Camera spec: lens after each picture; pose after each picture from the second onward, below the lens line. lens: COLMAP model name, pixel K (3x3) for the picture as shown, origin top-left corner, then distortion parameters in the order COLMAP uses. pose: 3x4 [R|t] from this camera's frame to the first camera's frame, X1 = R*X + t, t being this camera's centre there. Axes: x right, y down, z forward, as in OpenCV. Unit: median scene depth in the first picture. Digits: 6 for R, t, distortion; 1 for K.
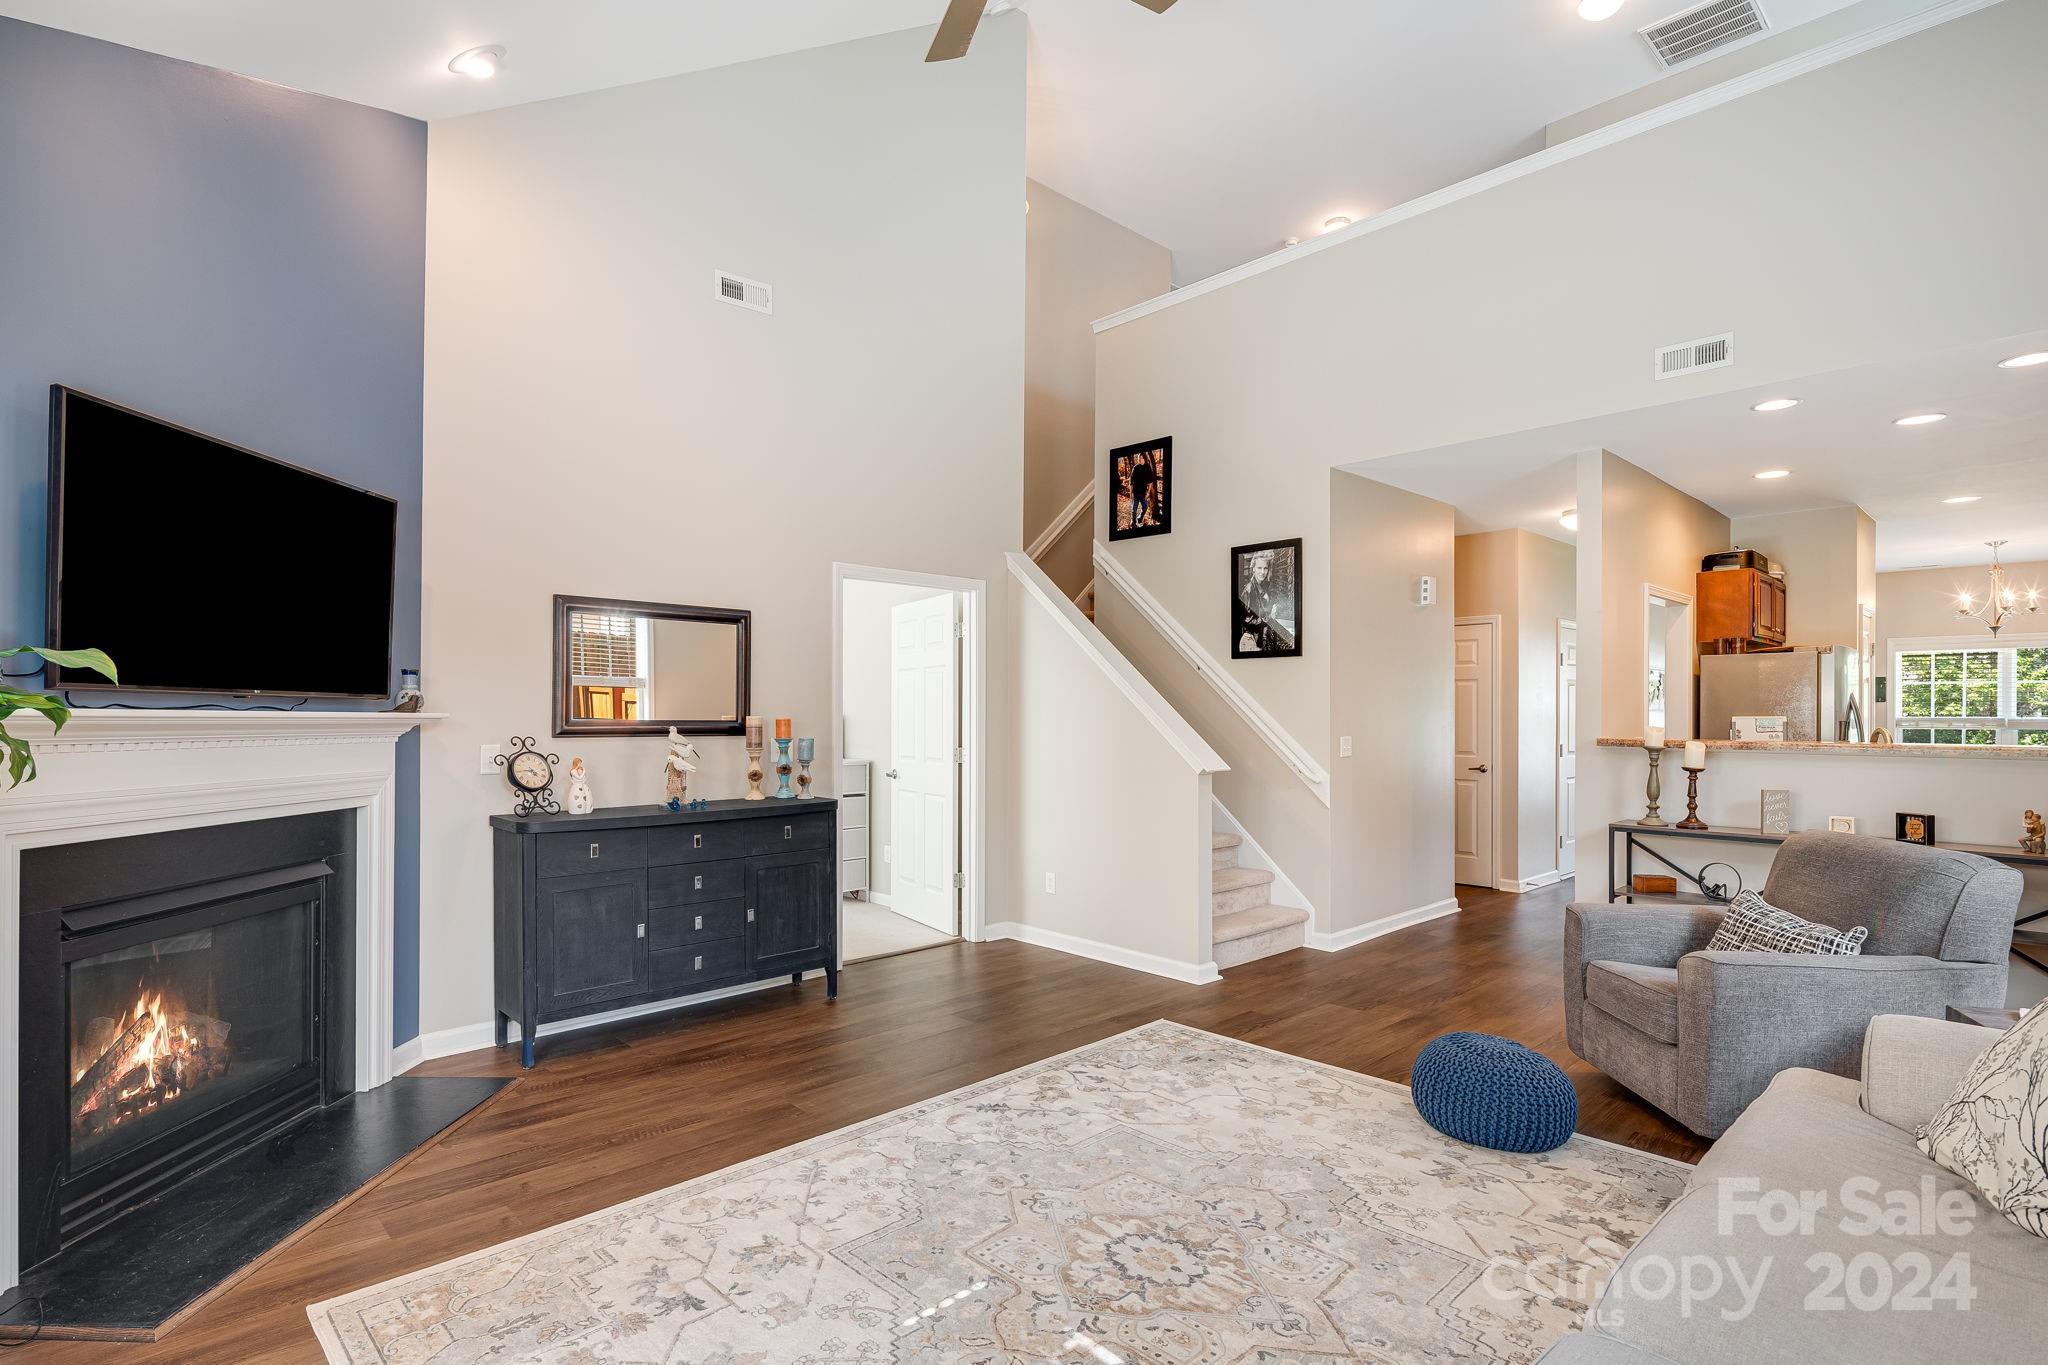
lens RADIAL K [[1002.4, 0, 1022.6], [0, 1002.4, 700.7], [0, 0, 1]] dist [0.005391, -0.004270]
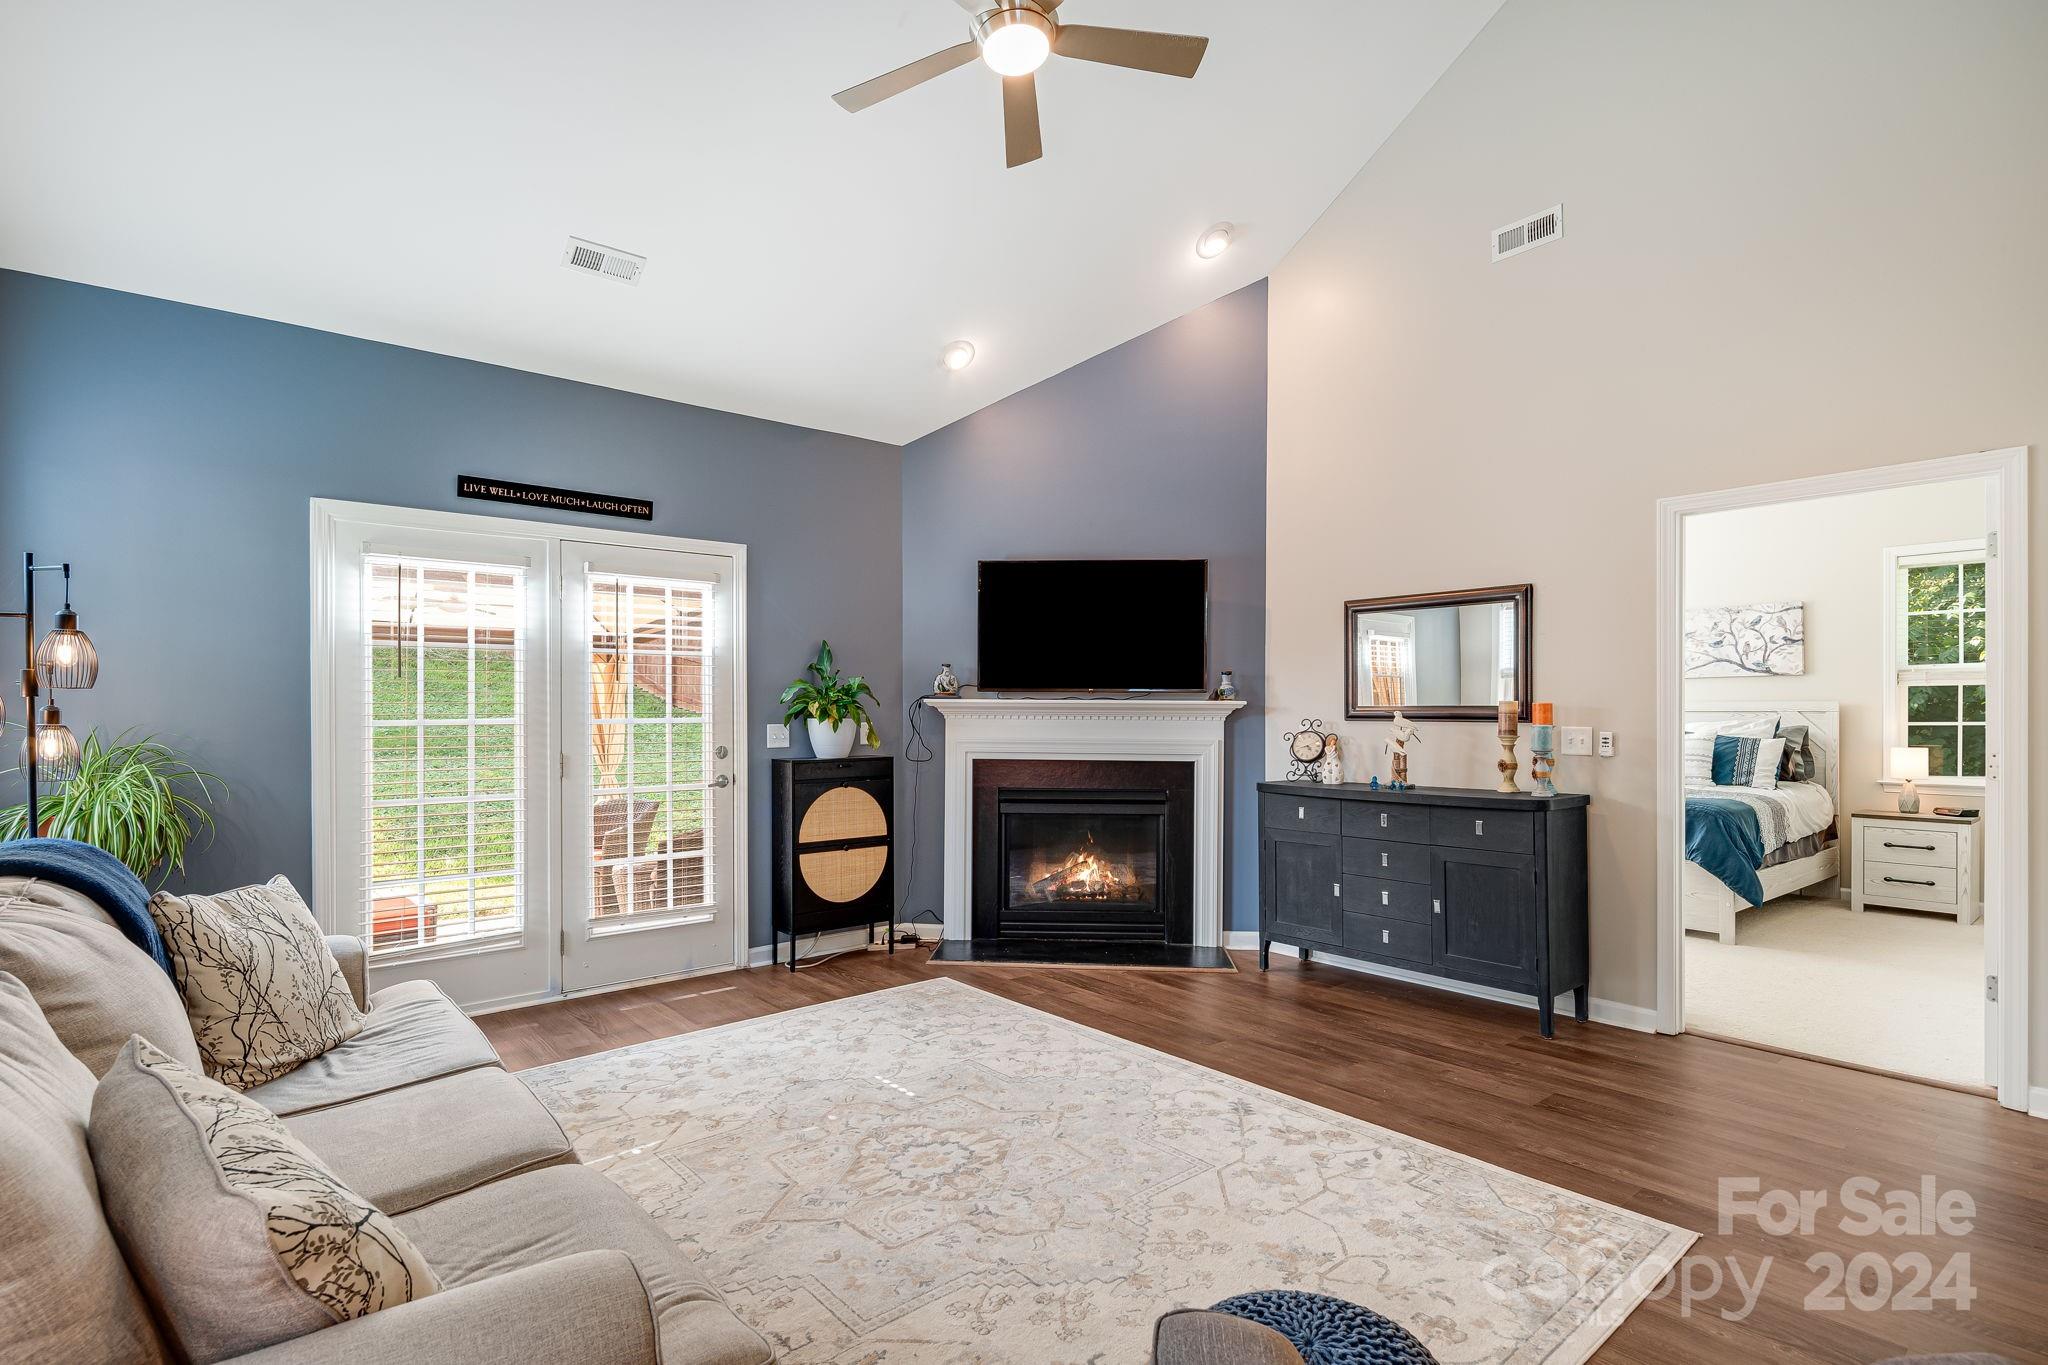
lens RADIAL K [[1002.4, 0, 1019.5], [0, 1002.4, 692.9], [0, 0, 1]] dist [0.005391, -0.004270]
pose [[-0.064912, -0.020797, -0.997674, 0.821714], [0.014830, 0.999652, -0.021803, 0.025852], [0.997781, -0.016211, -0.064581, 0.750044]]
